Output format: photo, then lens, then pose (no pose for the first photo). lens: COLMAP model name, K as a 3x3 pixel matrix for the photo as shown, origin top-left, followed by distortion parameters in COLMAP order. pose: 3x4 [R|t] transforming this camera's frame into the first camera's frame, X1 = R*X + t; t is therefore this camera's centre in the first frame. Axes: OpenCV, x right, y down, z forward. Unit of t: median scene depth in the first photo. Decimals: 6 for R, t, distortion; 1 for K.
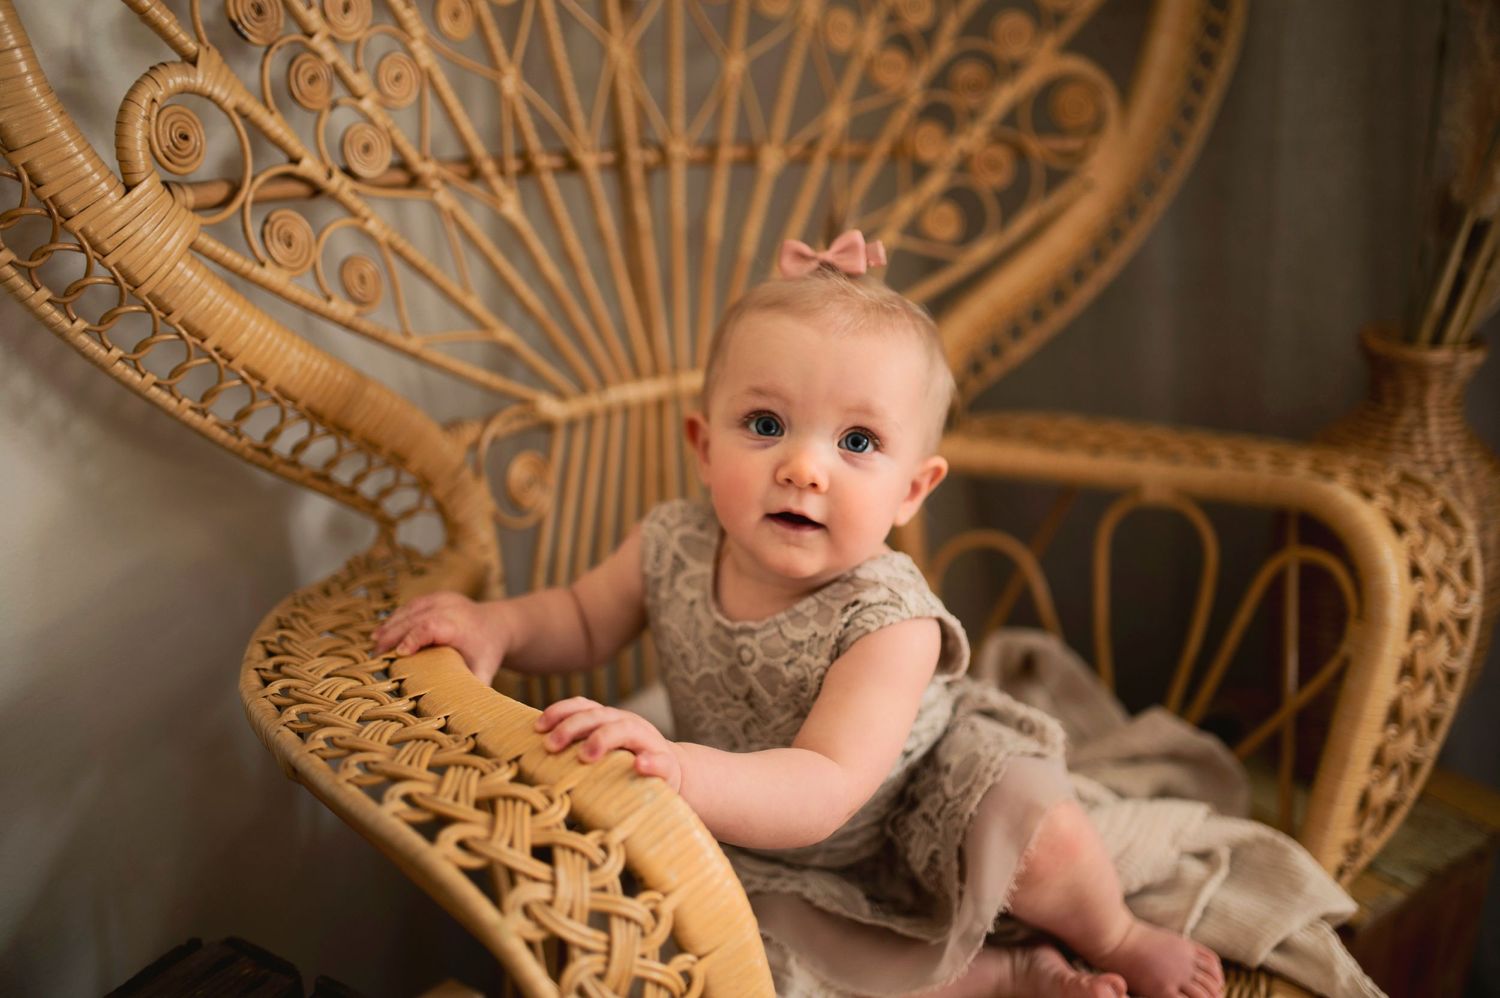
lens RADIAL K [[1467.6, 0, 762.4], [0, 1467.6, 487.5], [0, 0, 1]] dist [-0.023285, 0.000000]
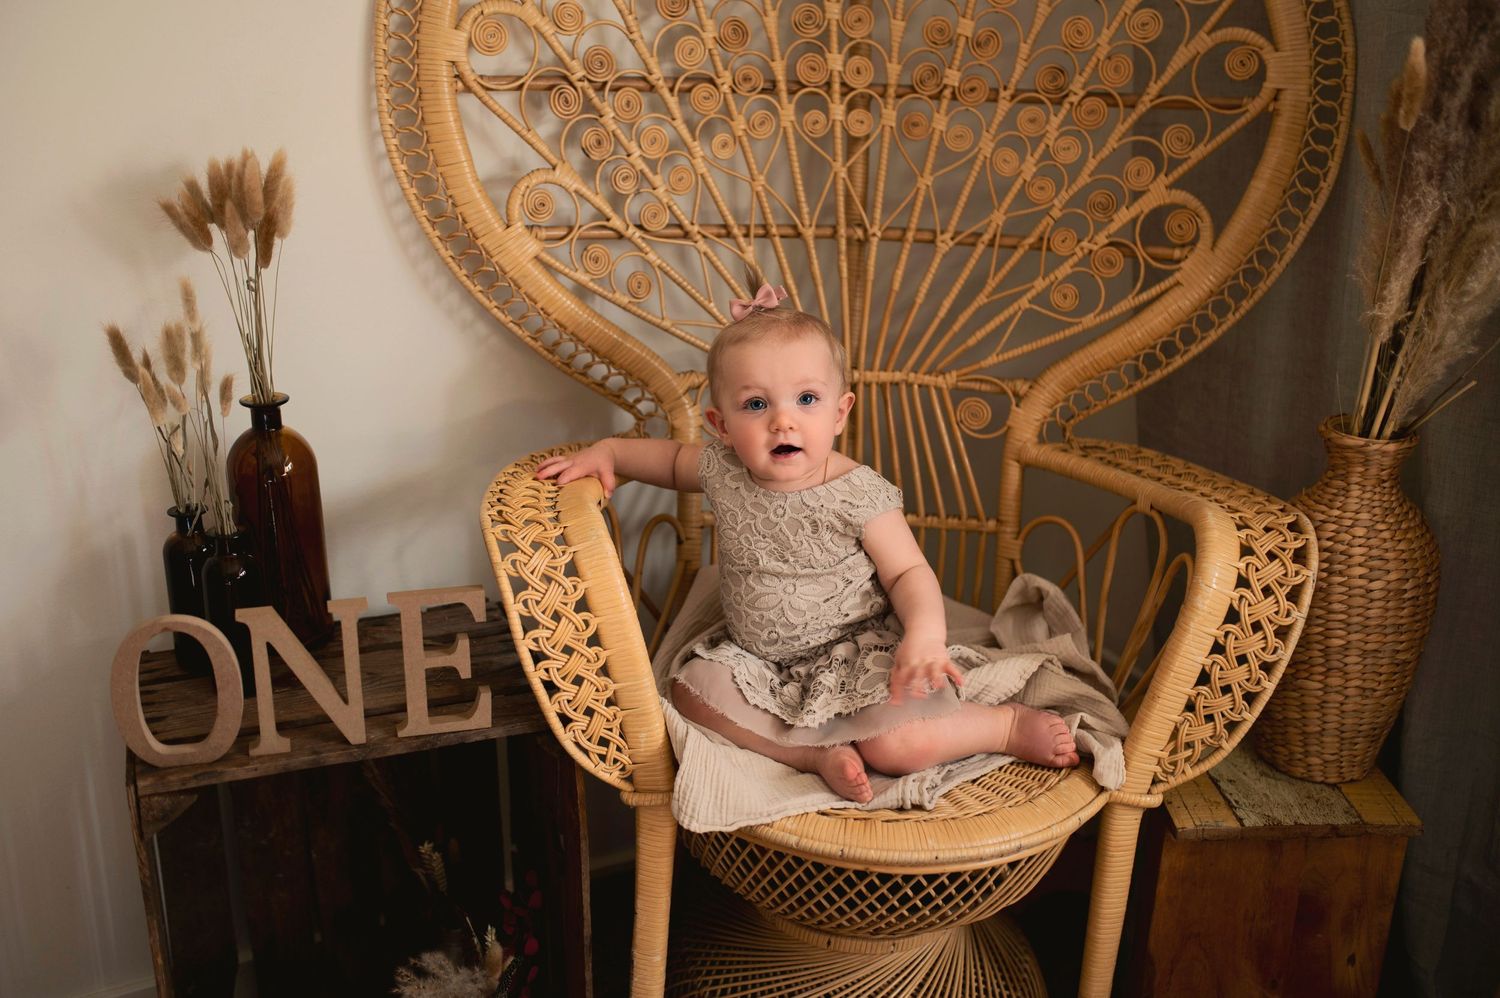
lens RADIAL K [[1467.6, 0, 755.1], [0, 1467.6, 491.5], [0, 0, 1]] dist [-0.023285, 0.000000]
pose [[0.833123, 0.193686, -0.518066, 0.867388], [-0.198116, 0.979031, 0.047424, -0.001966], [0.516388, 0.063127, 0.854025, -0.502956]]
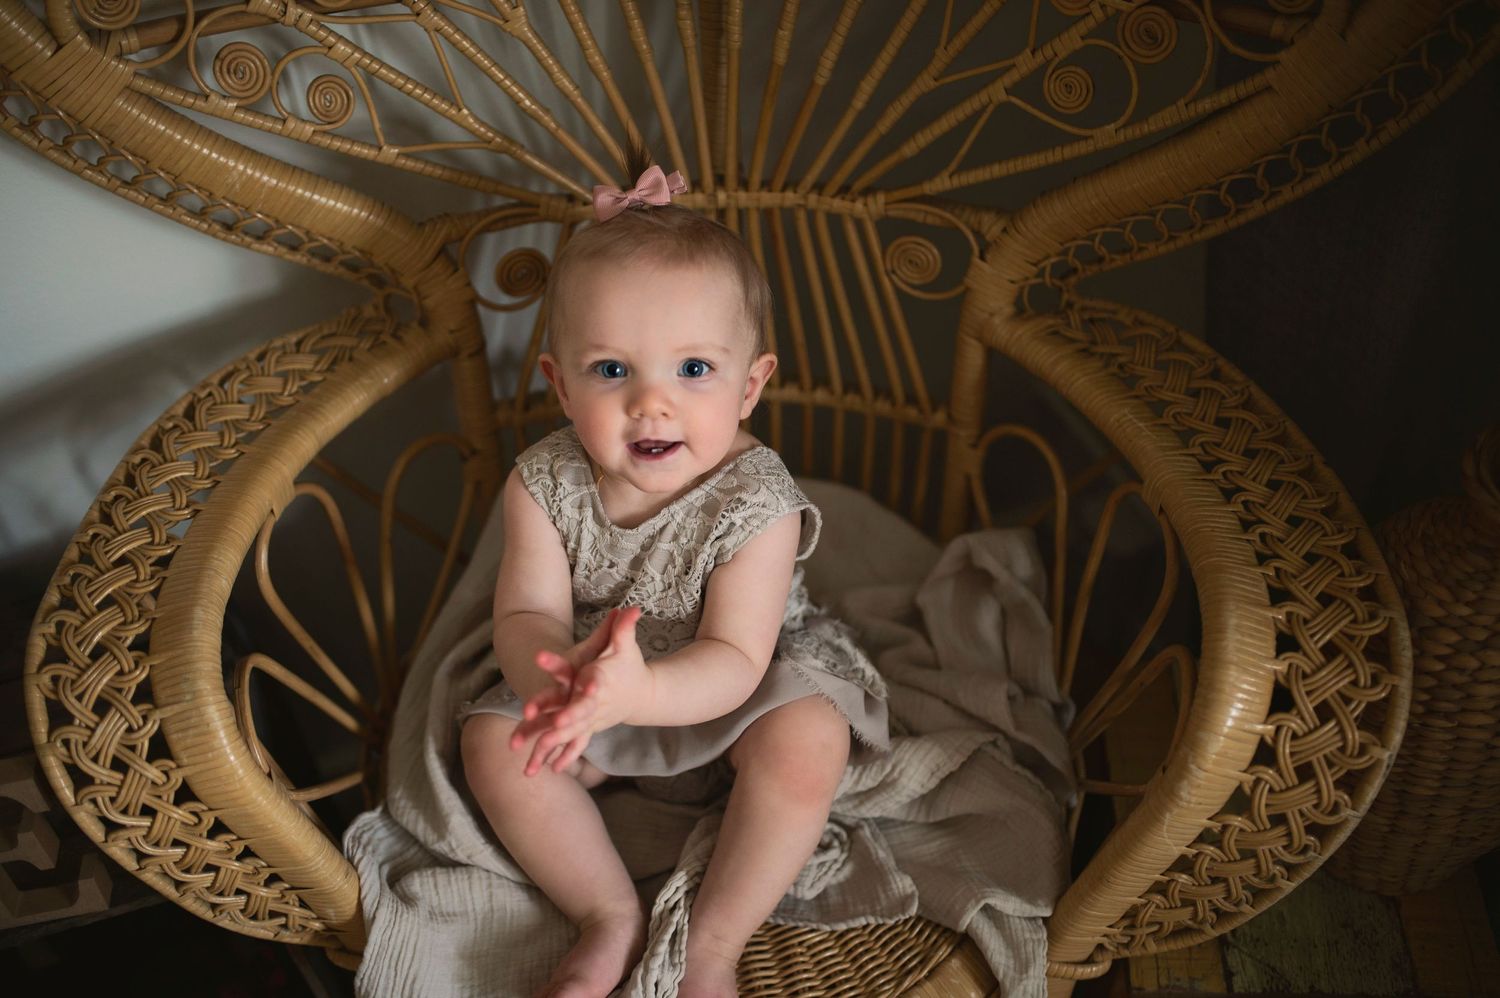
lens RADIAL K [[1467.6, 0, 733.2], [0, 1467.6, 496.1], [0, 0, 1]] dist [-0.023285, 0.000000]
pose [[0.770580, 0.433097, -0.467582, 0.609113], [-0.156247, 0.839626, 0.520207, -0.512418], [0.617894, -0.327803, 0.714669, 0.299360]]
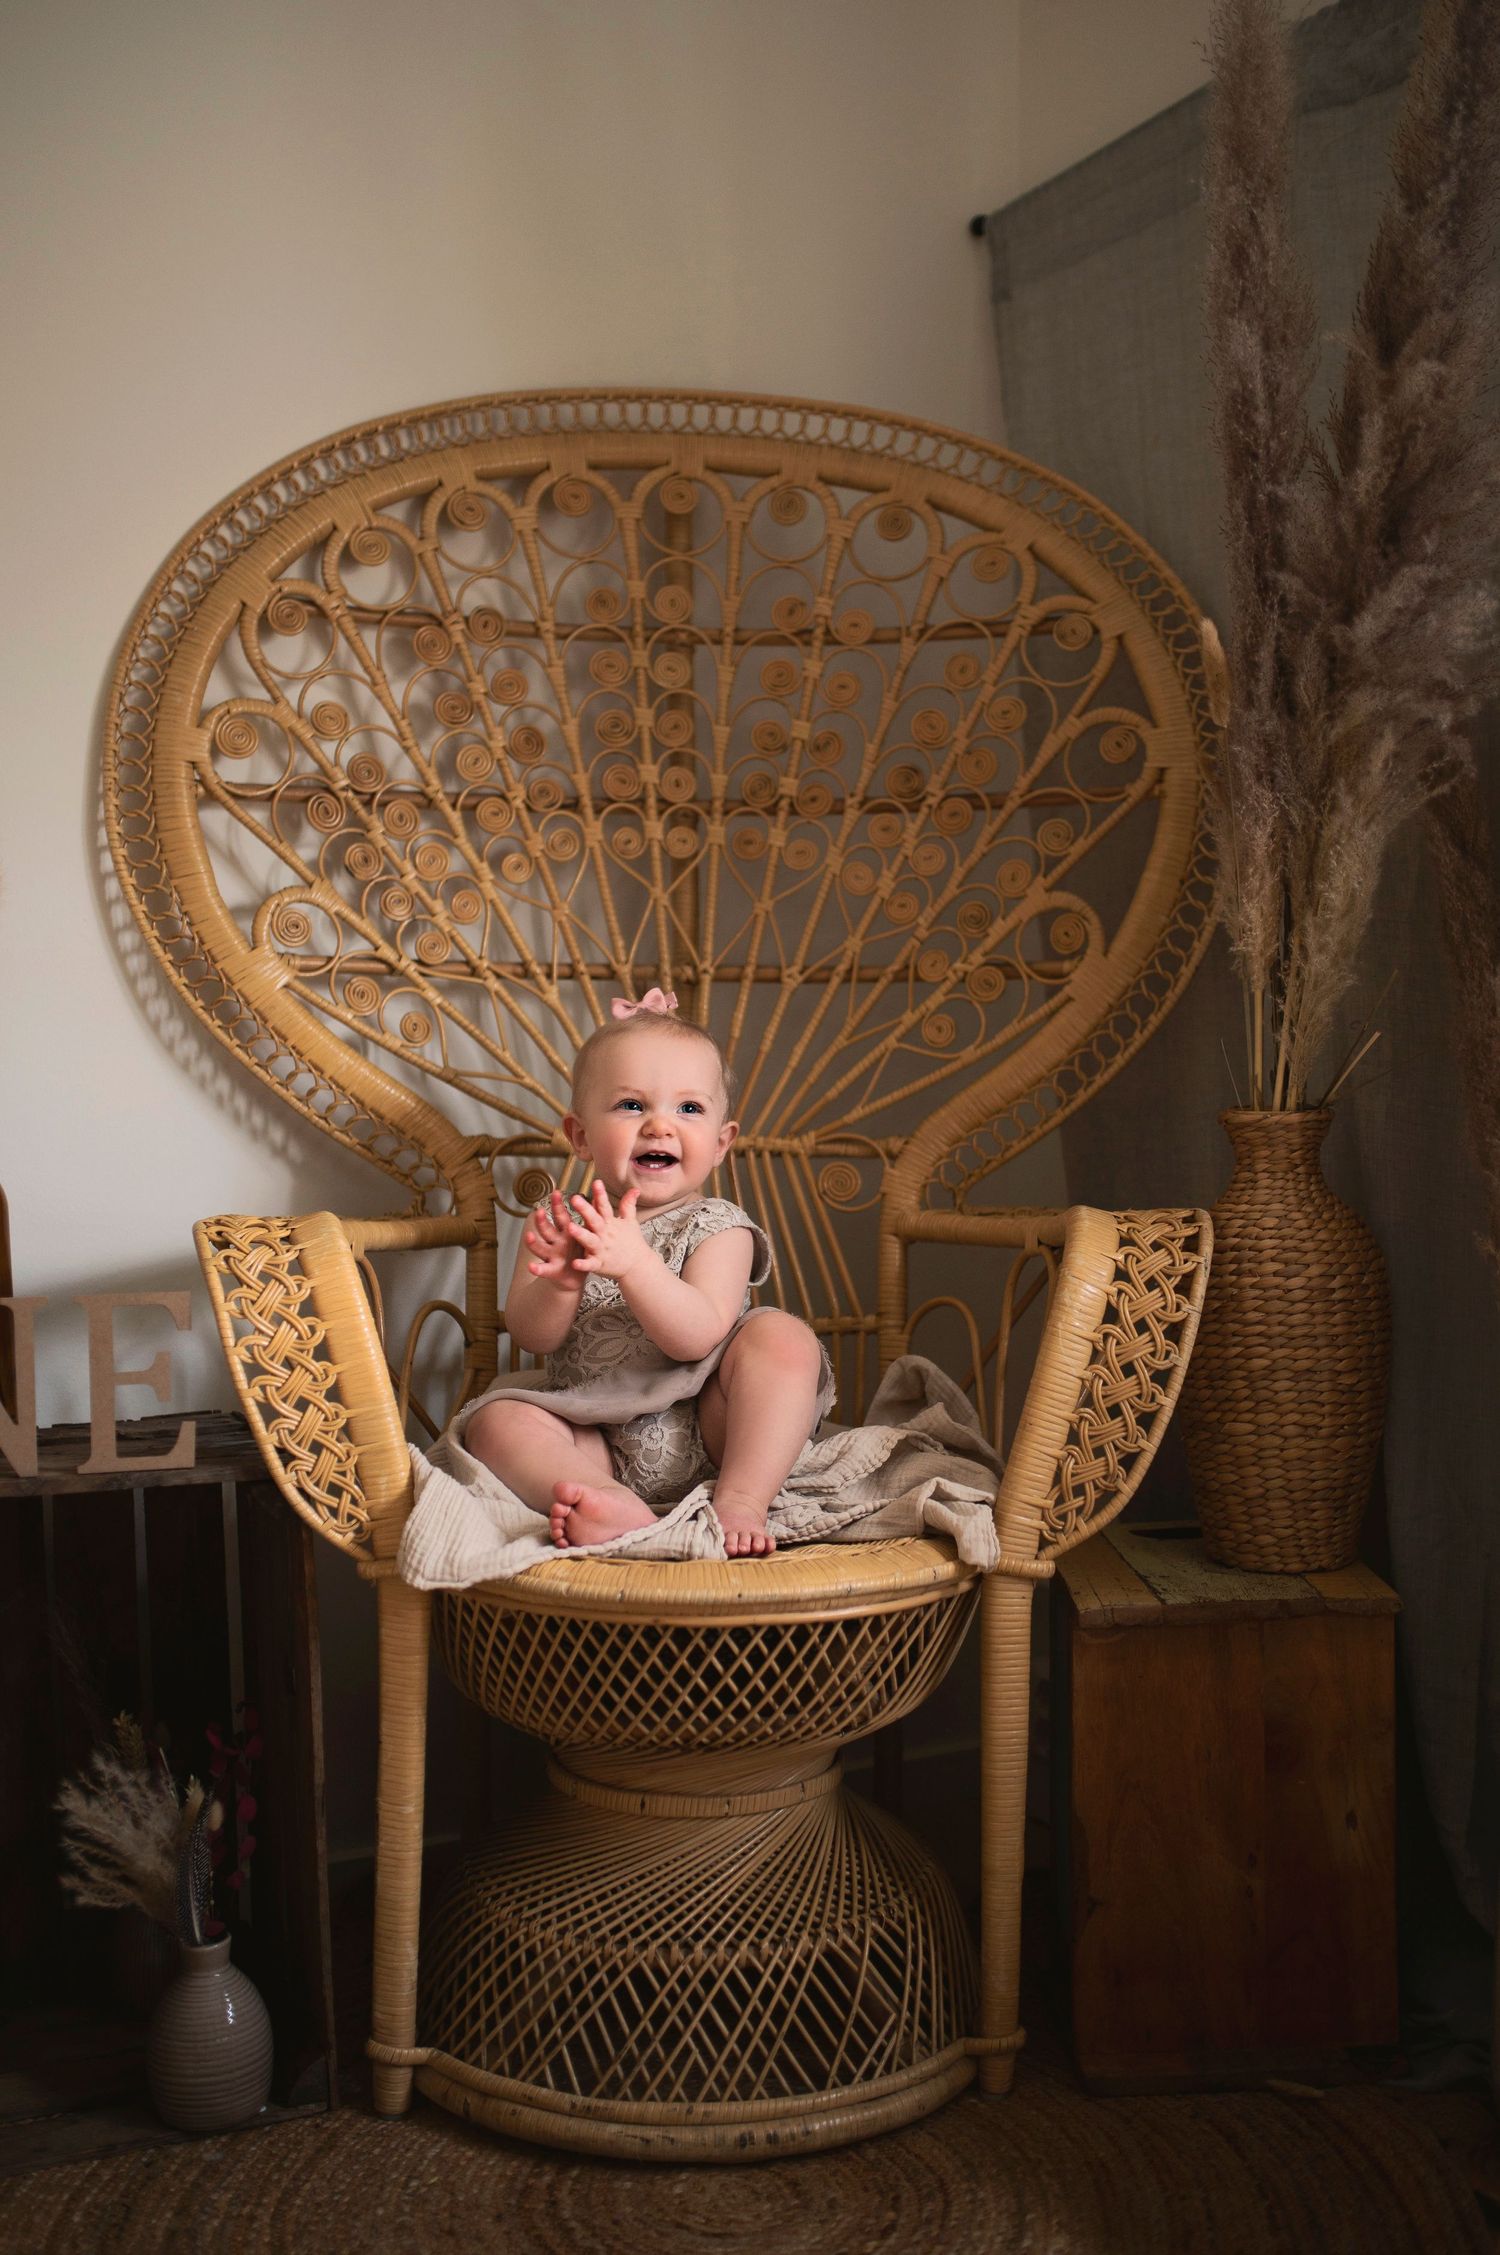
lens RADIAL K [[2339.4, 0, 753.4], [0, 2339.4, 1091.4], [0, 0, 1]] dist [-0.021216, 0.000000]
pose [[0.827146, -0.007472, -0.561937, 1.399929], [-0.164673, 0.952800, -0.255060, 0.491055], [0.537319, 0.303507, 0.786875, -0.722559]]
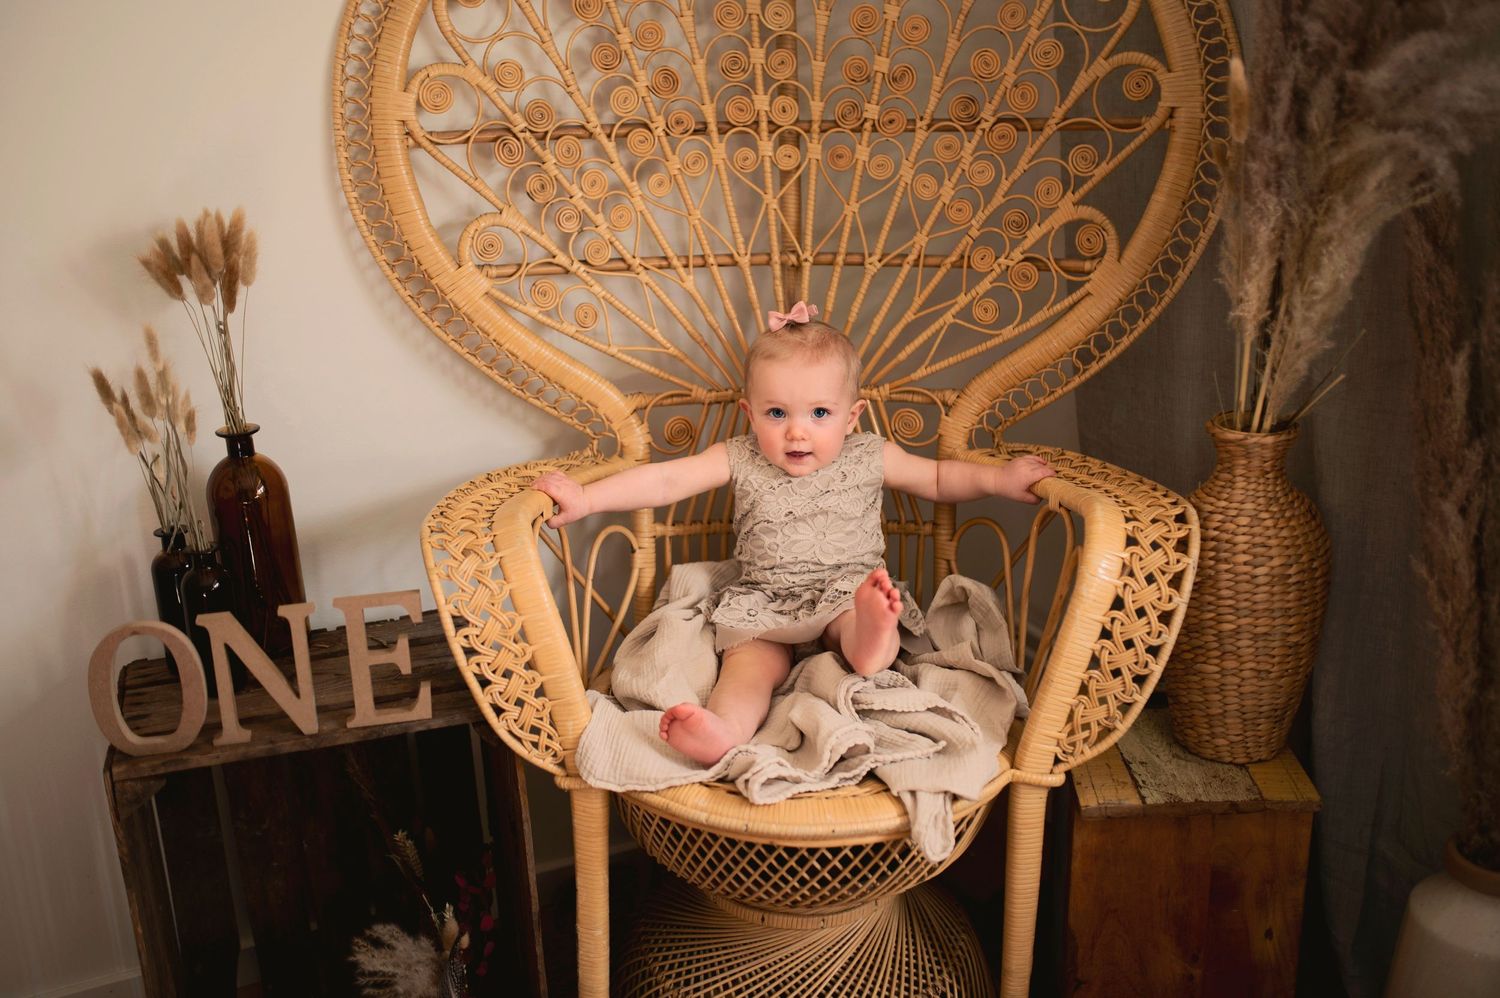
lens RADIAL K [[1467.6, 0, 750.7], [0, 1467.6, 479.6], [0, 0, 1]] dist [-0.023285, 0.000000]
pose [[0.794483, 0.154582, -0.587283, 1.136100], [-0.166661, 0.985431, 0.033919, -0.023923], [0.583970, 0.070929, 0.808670, -0.495139]]
